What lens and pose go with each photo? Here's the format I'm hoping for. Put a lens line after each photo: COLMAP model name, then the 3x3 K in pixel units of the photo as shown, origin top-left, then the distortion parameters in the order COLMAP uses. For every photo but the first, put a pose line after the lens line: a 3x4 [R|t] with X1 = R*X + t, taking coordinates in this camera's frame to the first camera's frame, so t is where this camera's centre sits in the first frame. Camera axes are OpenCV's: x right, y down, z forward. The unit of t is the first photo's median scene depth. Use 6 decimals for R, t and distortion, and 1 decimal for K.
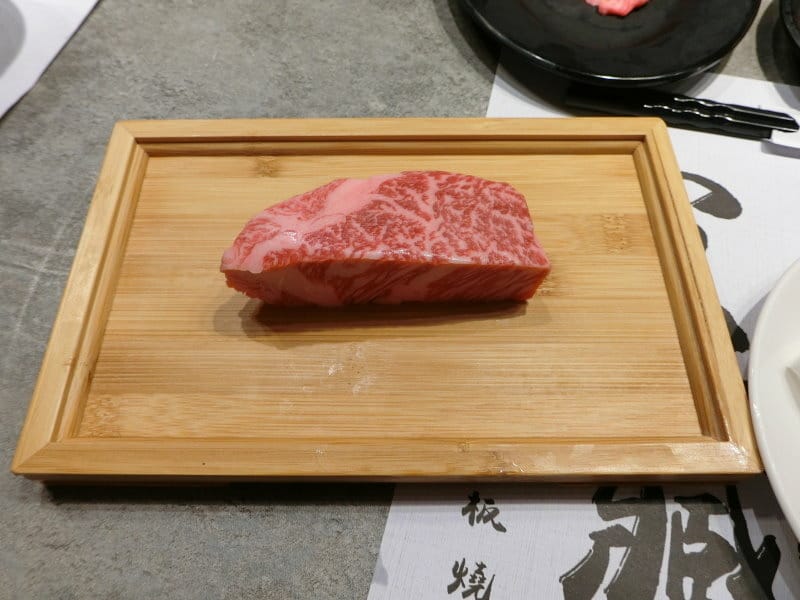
lens RADIAL K [[597.1, 0, 400.0], [0, 597.1, 300.0], [0, 0, 1]] dist [0.012499, -0.030425]
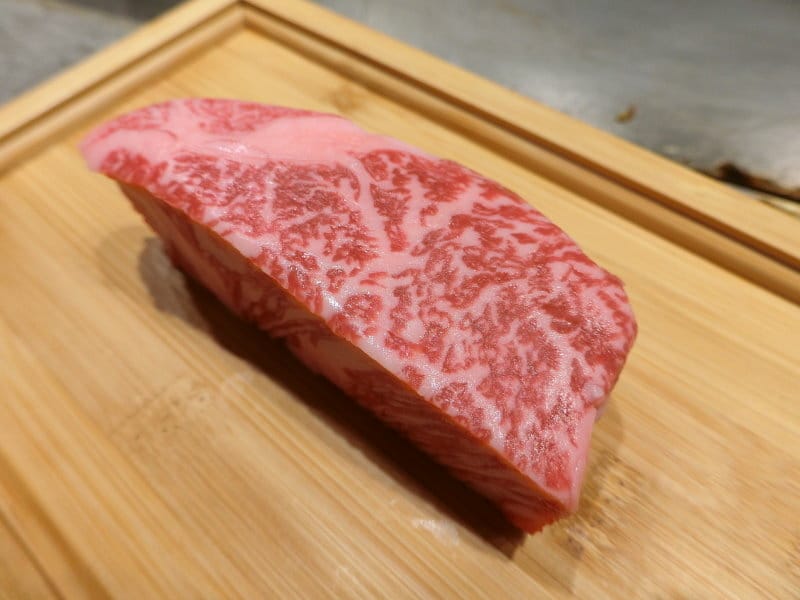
lens RADIAL K [[597.1, 0, 400.0], [0, 597.1, 300.0], [0, 0, 1]] dist [0.012499, -0.030425]
pose [[0.747184, 0.516082, -0.418779, 0.262190], [-0.551714, 0.832968, 0.042141, -0.120943], [0.370578, 0.199559, 0.907110, 0.582904]]
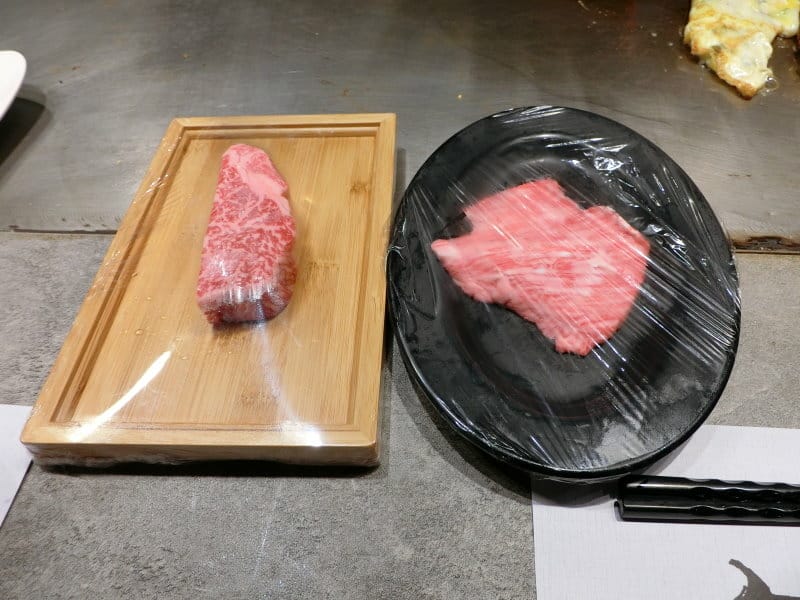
lens RADIAL K [[597.1, 0, 400.0], [0, 597.1, 300.0], [0, 0, 1]] dist [0.012499, -0.030425]
pose [[-0.036028, 0.765835, -0.642027, 1.098376], [-0.859514, 0.304011, 0.410869, -1.002697], [0.509841, 0.566634, 0.647293, 0.357577]]
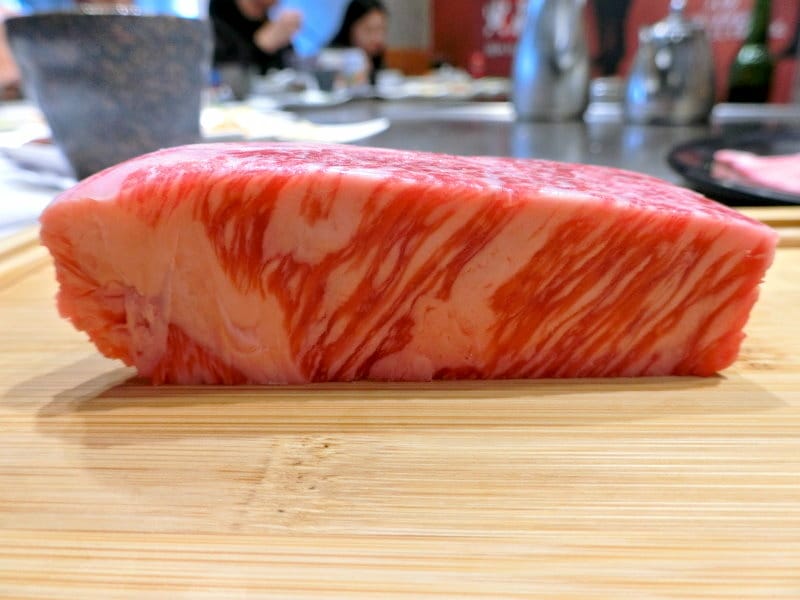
lens RADIAL K [[597.1, 0, 400.0], [0, 597.1, 300.0], [0, 0, 1]] dist [0.012499, -0.030425]
pose [[0.998556, -0.002137, -0.053677, 0.001294], [-0.032382, 0.773327, -0.633180, 0.266907], [0.042863, 0.634004, 0.772141, 0.677248]]
